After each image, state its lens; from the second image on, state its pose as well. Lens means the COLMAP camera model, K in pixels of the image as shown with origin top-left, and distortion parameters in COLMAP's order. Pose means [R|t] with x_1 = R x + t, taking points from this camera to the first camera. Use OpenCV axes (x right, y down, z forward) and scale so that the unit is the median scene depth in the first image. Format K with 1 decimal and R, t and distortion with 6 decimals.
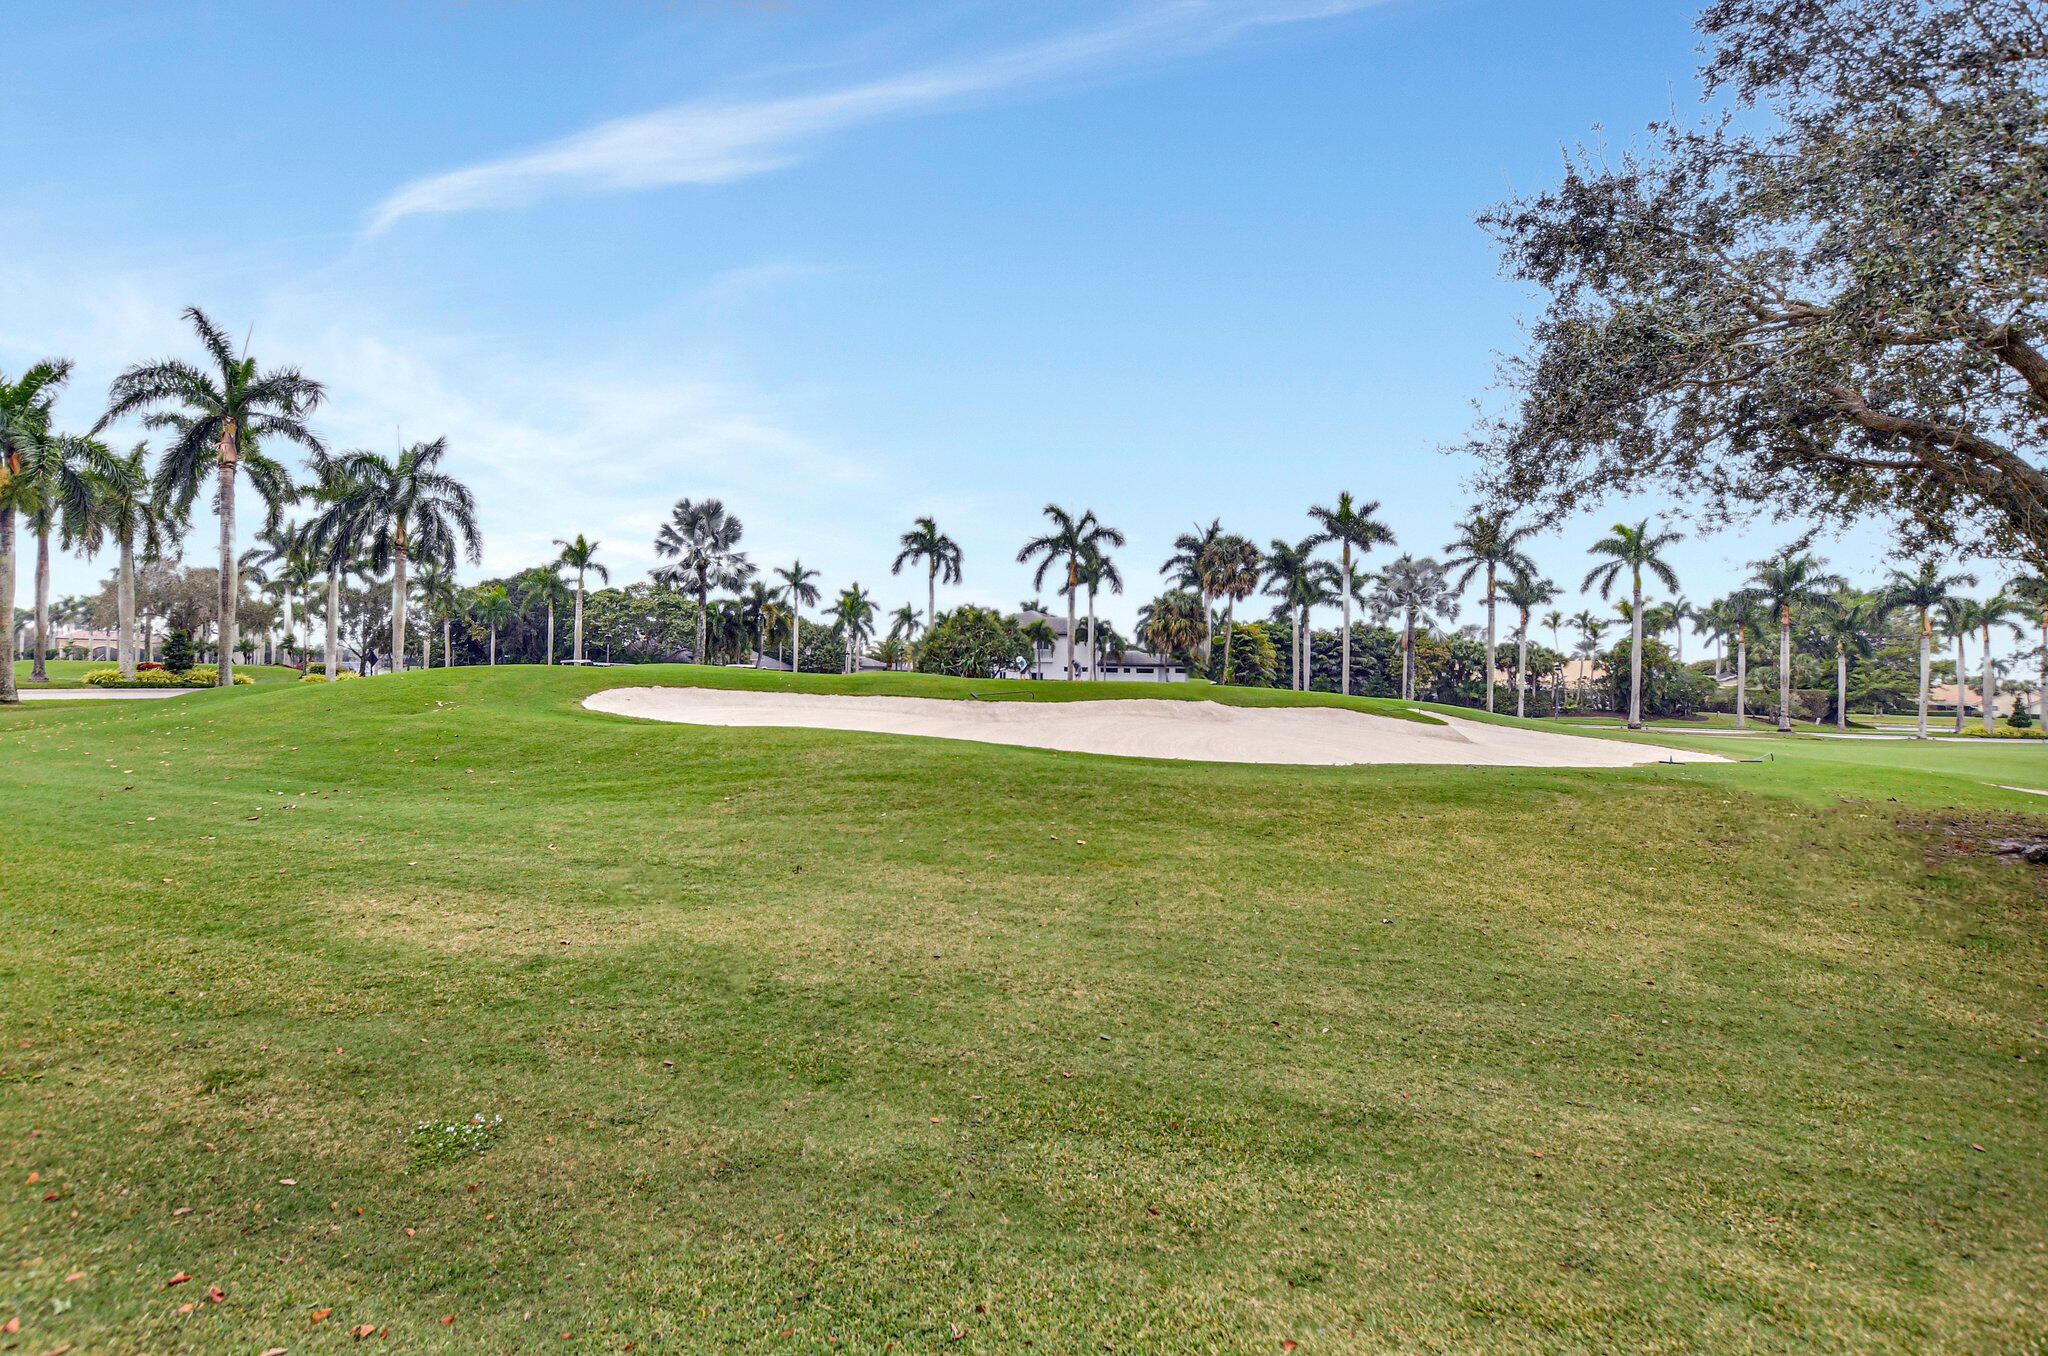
lens RADIAL K [[904.6, 0, 931.1], [0, 904.6, 679.0], [0, 0, 1]] dist [-0.032176, 0.010671]
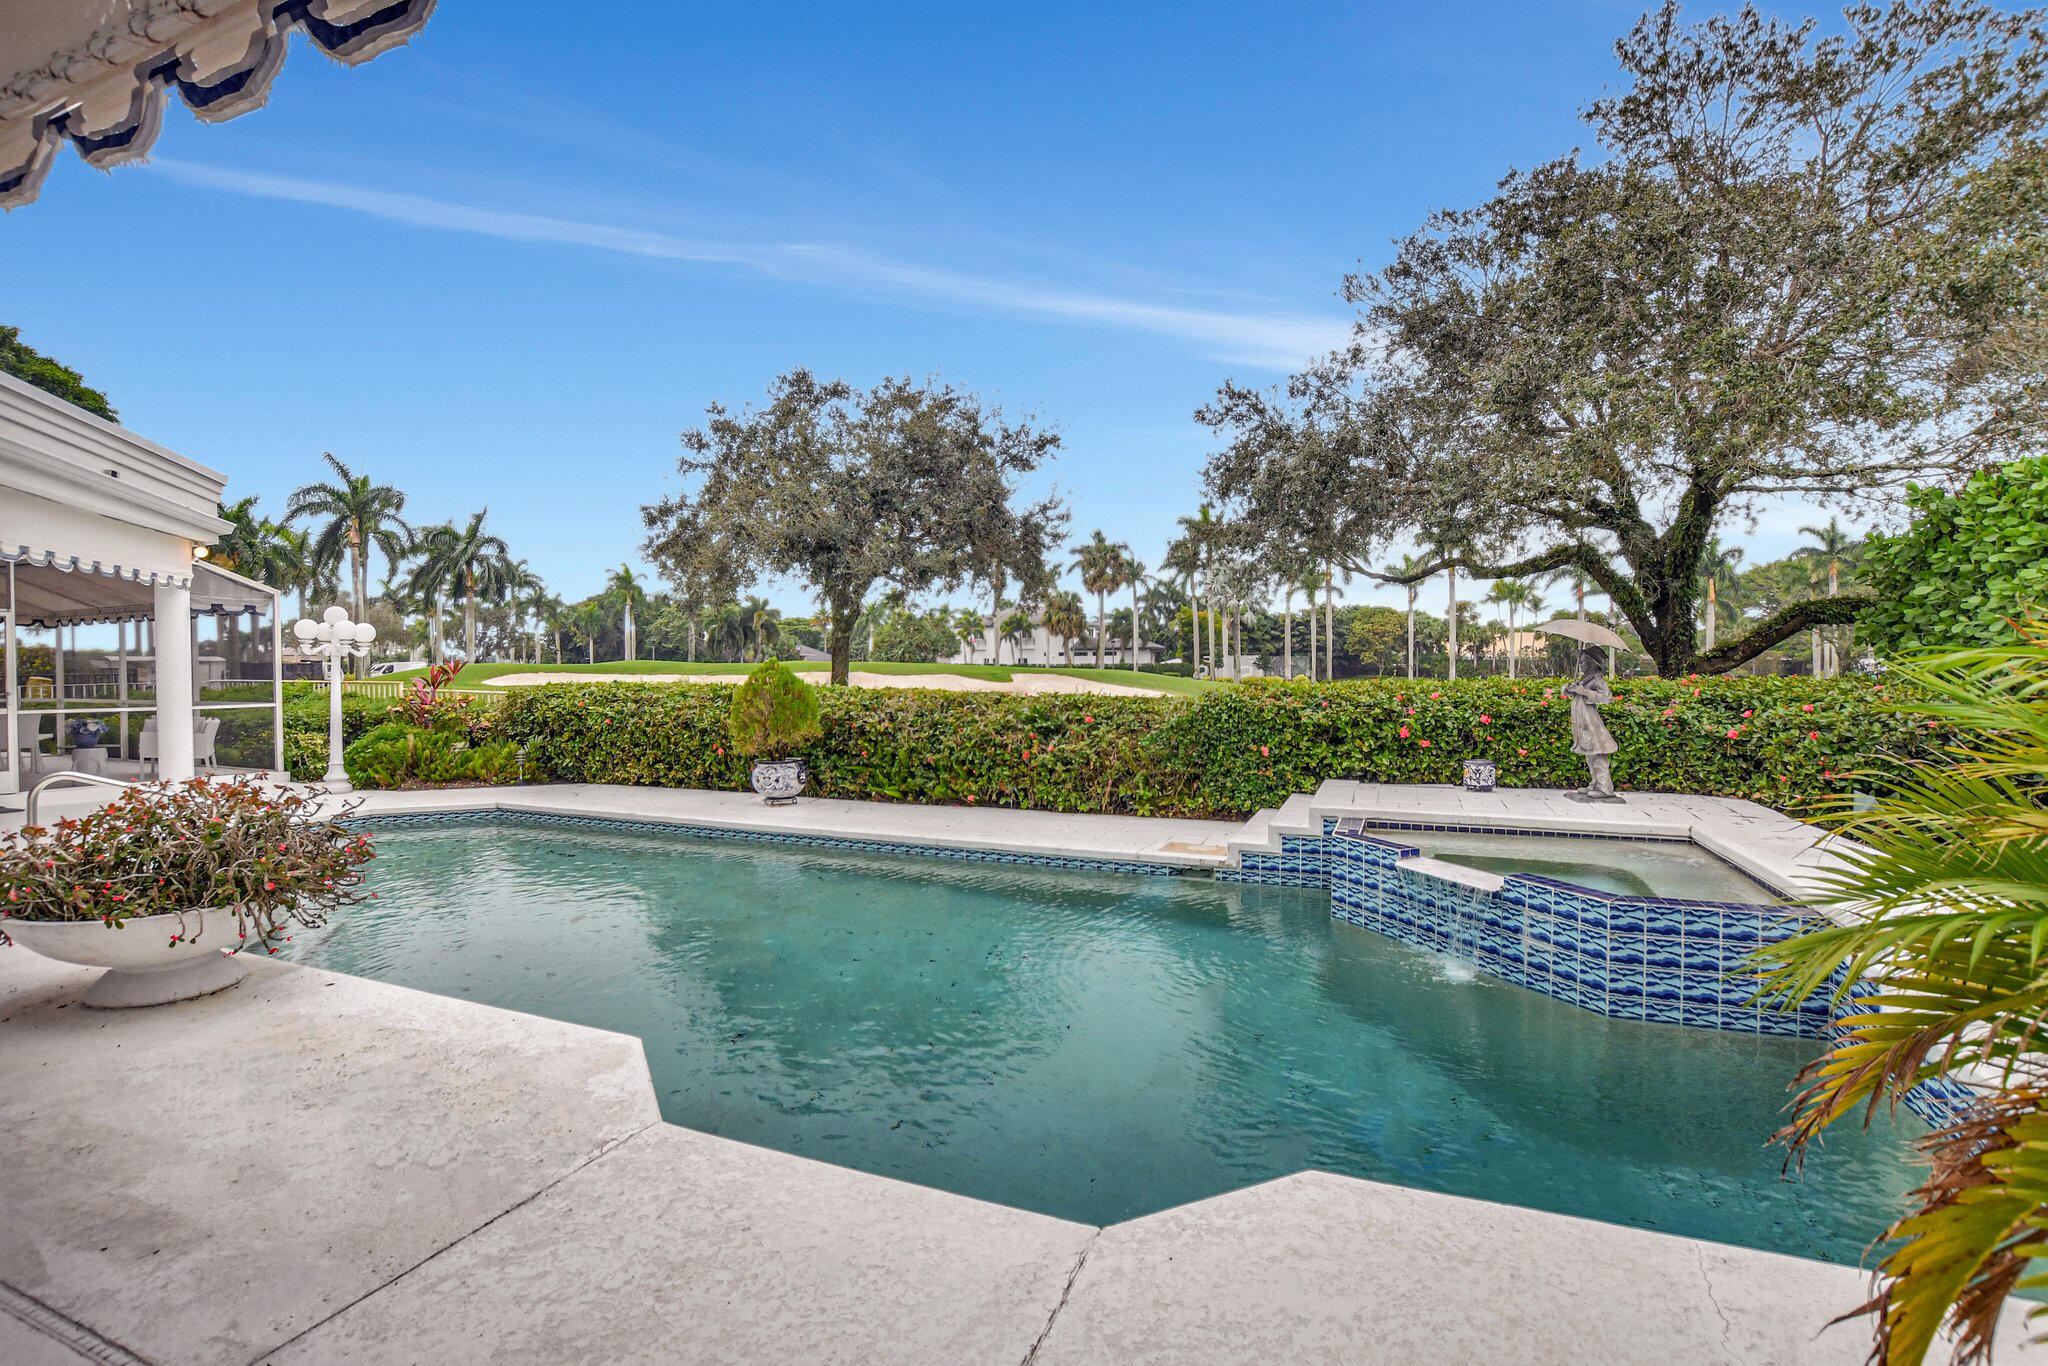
lens RADIAL K [[957.0, 0, 1024.0], [0, 957.0, 683.0], [0, 0, 1]] dist [-0.027362, 0.000118]
pose [[0.991864, -0.027809, -0.124229, 0.391497], [0.029396, 0.999508, 0.010961, 0.016888], [0.123863, -0.014524, 0.992193, -0.346652]]
